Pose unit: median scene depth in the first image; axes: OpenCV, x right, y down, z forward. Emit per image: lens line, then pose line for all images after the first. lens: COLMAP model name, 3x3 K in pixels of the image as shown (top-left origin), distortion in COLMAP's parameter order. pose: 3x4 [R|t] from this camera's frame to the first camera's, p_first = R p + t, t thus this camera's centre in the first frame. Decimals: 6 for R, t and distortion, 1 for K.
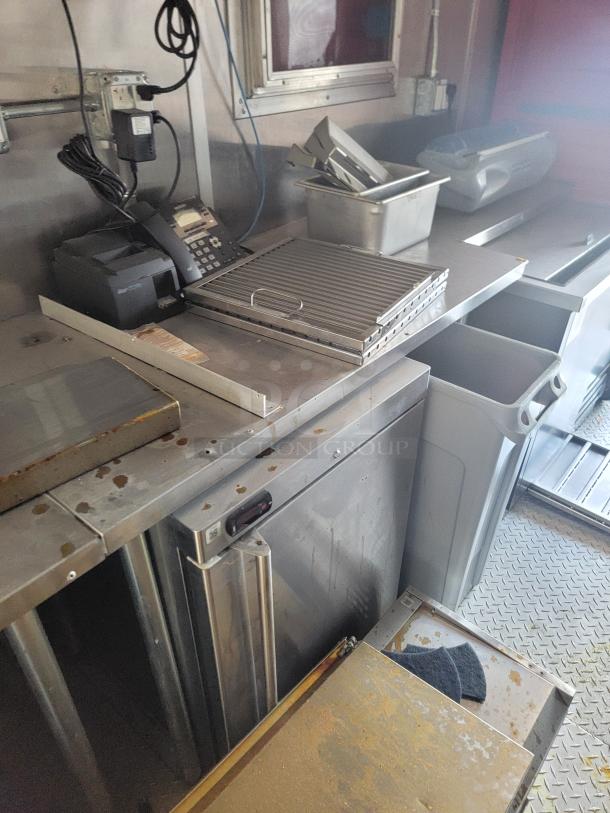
lens RADIAL K [[568.8, 0, 306.5], [0, 568.8, 415.9], [0, 0, 1]] dist [0.082512, -0.070672]
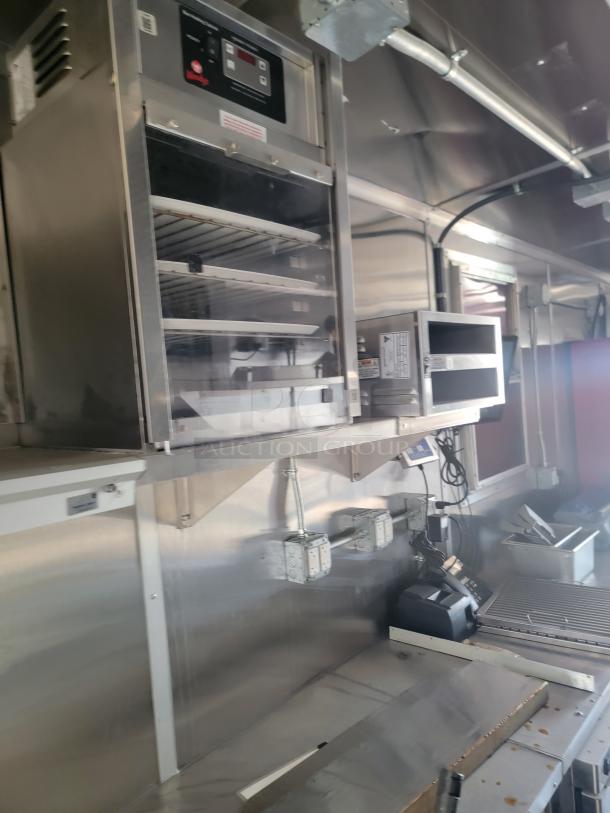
lens RADIAL K [[568.8, 0, 306.5], [0, 568.8, 415.9], [0, 0, 1]] dist [0.082512, -0.070672]
pose [[0.996009, -0.084784, -0.027898, -0.497378], [0.056745, 0.842750, -0.535305, 0.115601], [0.068896, 0.531586, 0.844198, -0.554820]]
